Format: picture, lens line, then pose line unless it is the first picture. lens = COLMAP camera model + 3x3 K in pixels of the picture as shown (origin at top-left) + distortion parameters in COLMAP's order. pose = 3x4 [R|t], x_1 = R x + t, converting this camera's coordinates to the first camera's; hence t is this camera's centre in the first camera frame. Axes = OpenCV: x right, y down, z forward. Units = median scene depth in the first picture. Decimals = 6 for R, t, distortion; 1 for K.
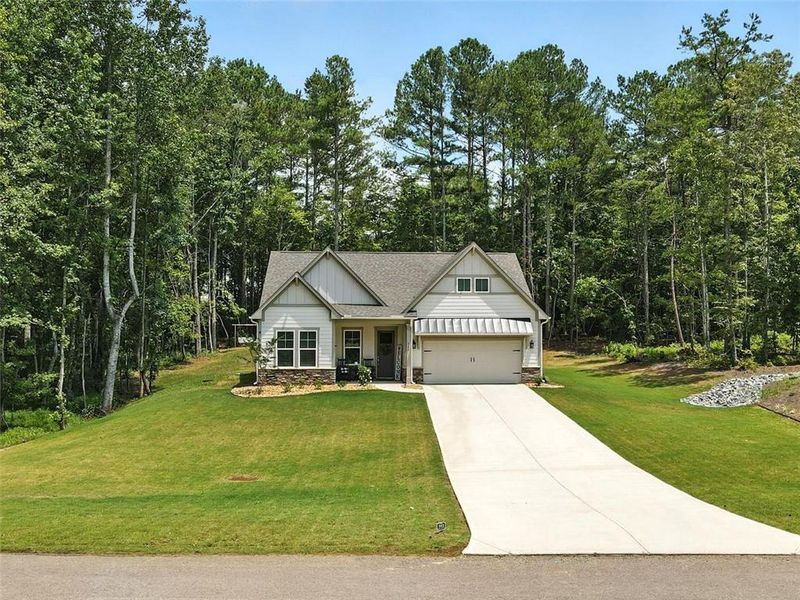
lens RADIAL K [[763.2, 0, 398.3], [0, 763.2, 304.5], [0, 0, 1]] dist [0.049559, 0.000000]
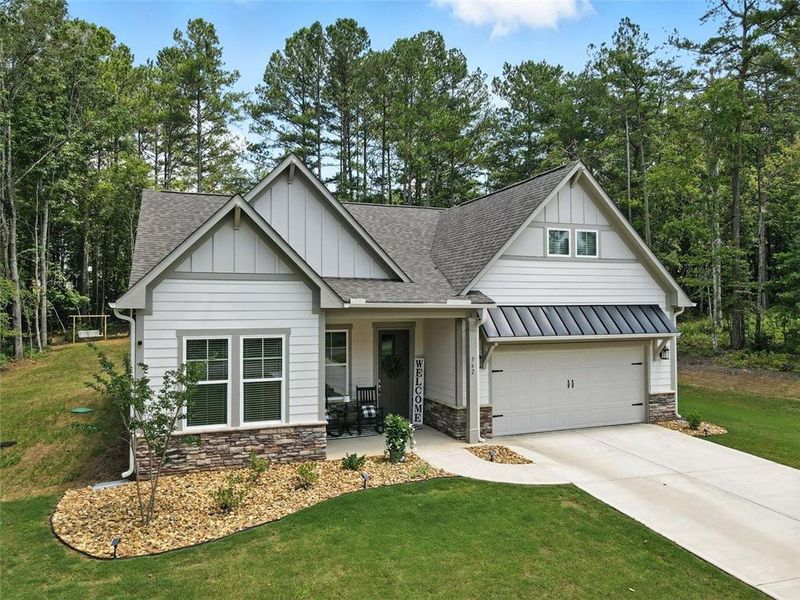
lens RADIAL K [[587.2, 0, 399.8], [0, 587.2, 294.1], [0, 0, 1]] dist [0.025026, 0.004752]
pose [[0.957948, 0.002591, 0.286932, -0.133033], [-0.001217, 0.999987, -0.004966, 0.011931], [-0.286941, 0.004408, 0.957938, 0.636766]]
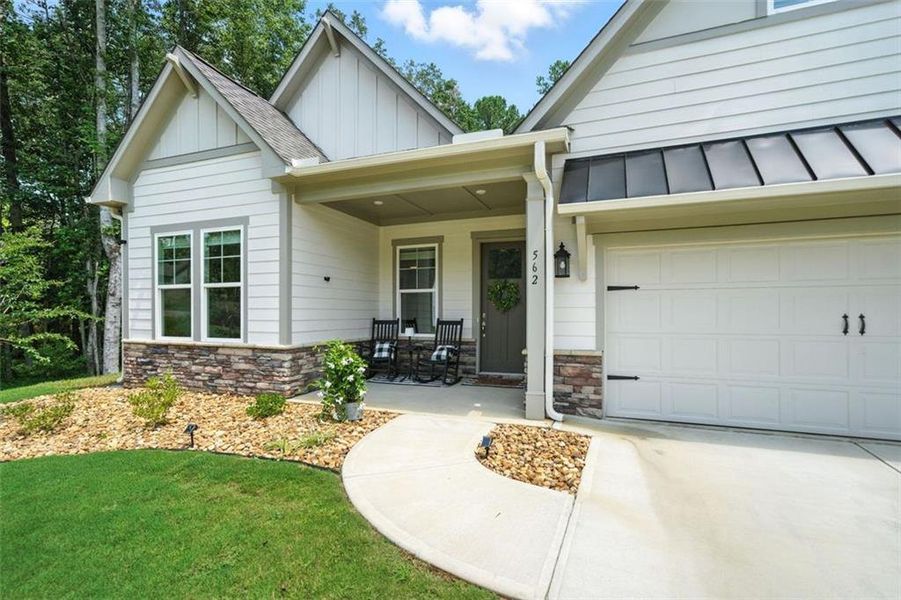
lens RADIAL K [[426.9, 0, 453.9], [0, 426.9, 316.6], [0, 0, 1]] dist [0.015923, 0.000464]
pose [[0.901873, 0.001199, -0.431999, 0.048685], [0.012856, 0.999479, 0.029614, 0.064624], [0.431809, -0.032262, 0.901388, 0.836842]]
